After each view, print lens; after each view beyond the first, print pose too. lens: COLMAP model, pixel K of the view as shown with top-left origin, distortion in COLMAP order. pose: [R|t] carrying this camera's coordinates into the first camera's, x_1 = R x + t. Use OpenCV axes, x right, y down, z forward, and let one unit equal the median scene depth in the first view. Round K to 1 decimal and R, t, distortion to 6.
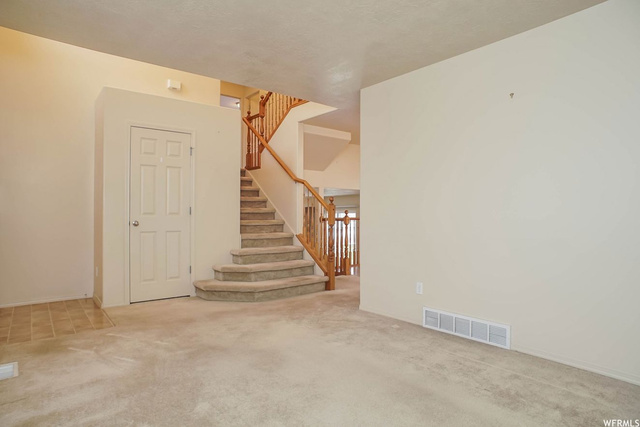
lens RADIAL K [[371.7, 0, 321.6], [0, 371.7, 211.1], [0, 0, 1]] dist [-0.087206, 0.057169]
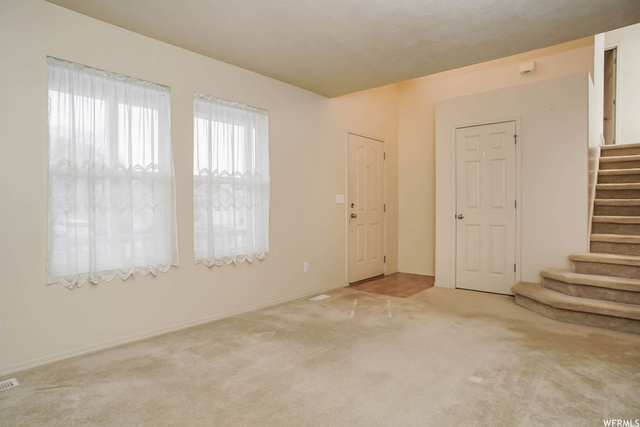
lens RADIAL K [[371.7, 0, 321.6], [0, 371.7, 211.1], [0, 0, 1]] dist [-0.087206, 0.057169]
pose [[0.171171, 0.005617, -0.985225, 0.467354], [0.009687, 0.999926, 0.007383, 0.005282], [0.985194, -0.010807, 0.171103, 0.371953]]
